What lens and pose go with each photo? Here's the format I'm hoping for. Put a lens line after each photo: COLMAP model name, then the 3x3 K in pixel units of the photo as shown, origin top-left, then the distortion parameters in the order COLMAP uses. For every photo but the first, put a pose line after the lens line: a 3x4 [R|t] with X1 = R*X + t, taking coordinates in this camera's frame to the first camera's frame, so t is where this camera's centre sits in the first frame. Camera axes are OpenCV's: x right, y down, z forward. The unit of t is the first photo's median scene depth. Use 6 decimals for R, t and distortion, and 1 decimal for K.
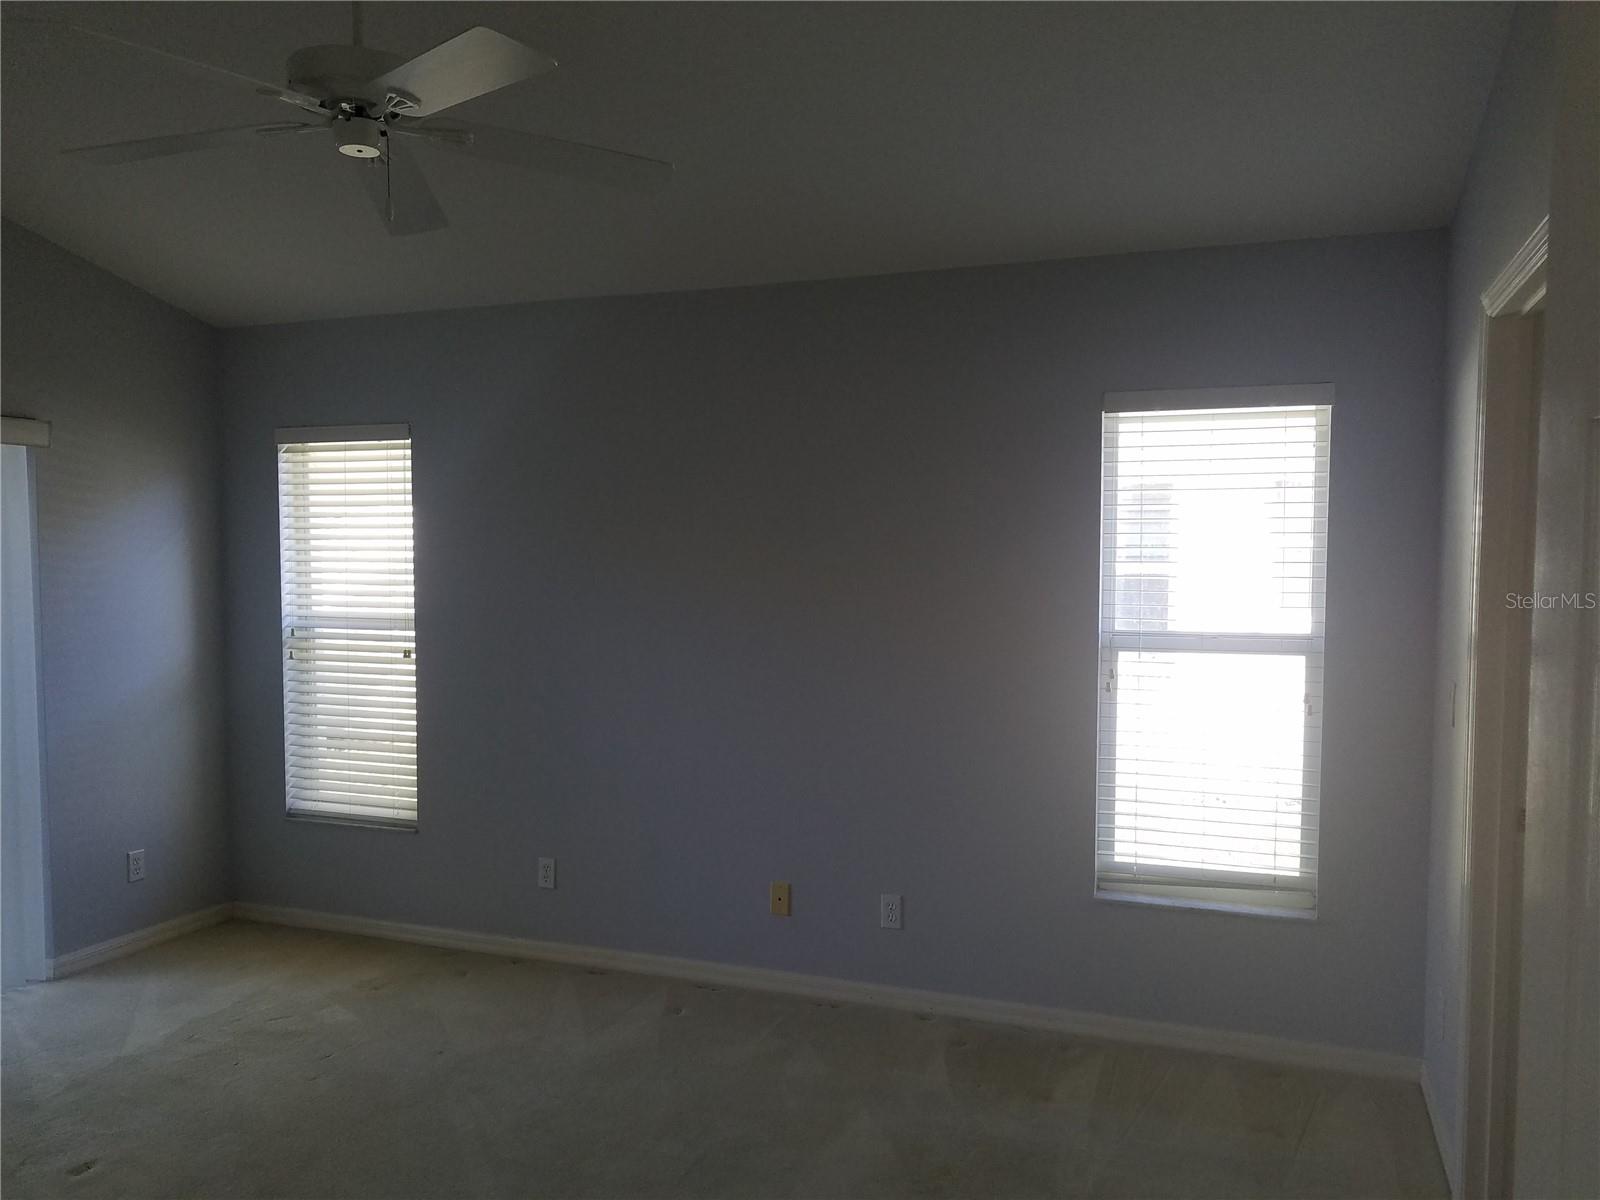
lens RADIAL K [[1252.7, 0, 798.5], [0, 1252.7, 627.1], [0, 0, 1]] dist [0.010284, 0.003943]
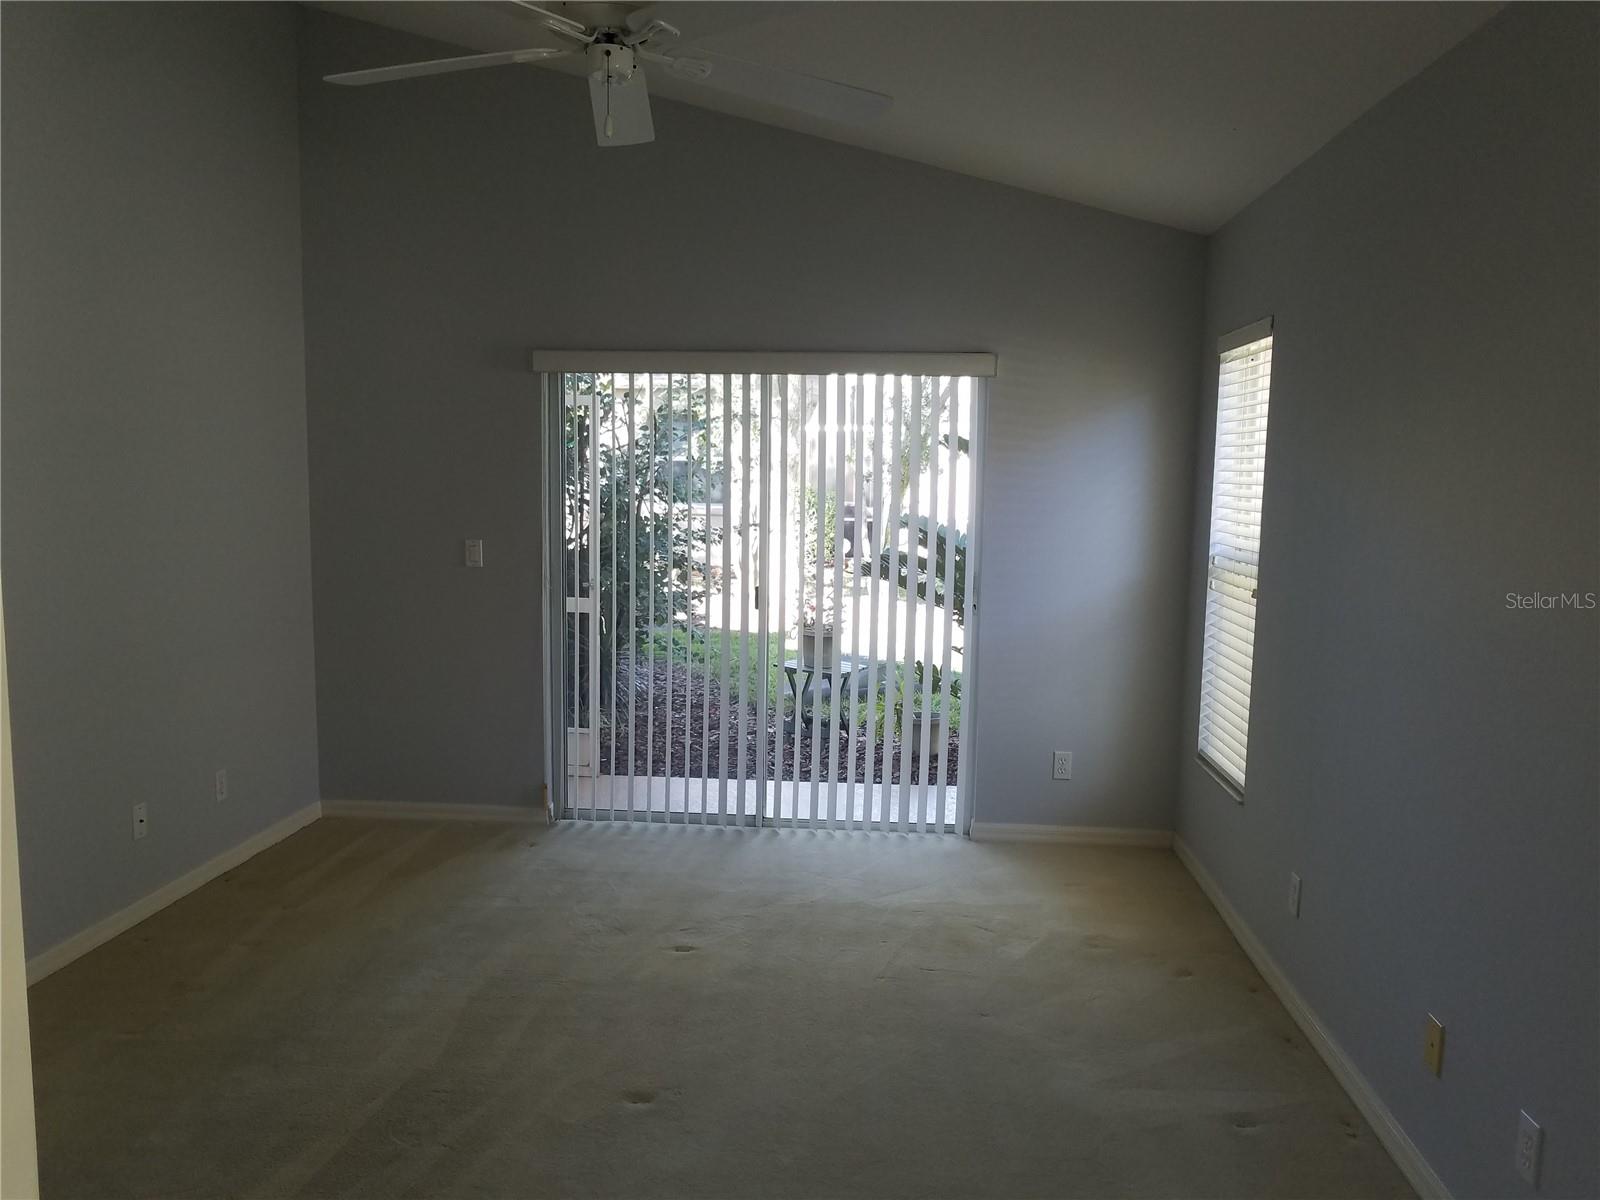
lens RADIAL K [[1252.7, 0, 800.3], [0, 1252.7, 602.3], [0, 0, 1]] dist [0.010284, 0.003943]
pose [[0.294266, 0.103726, -0.950078, 0.446158], [-0.074513, 0.993557, 0.085395, -0.024796], [0.952815, 0.045664, 0.300099, 0.506521]]
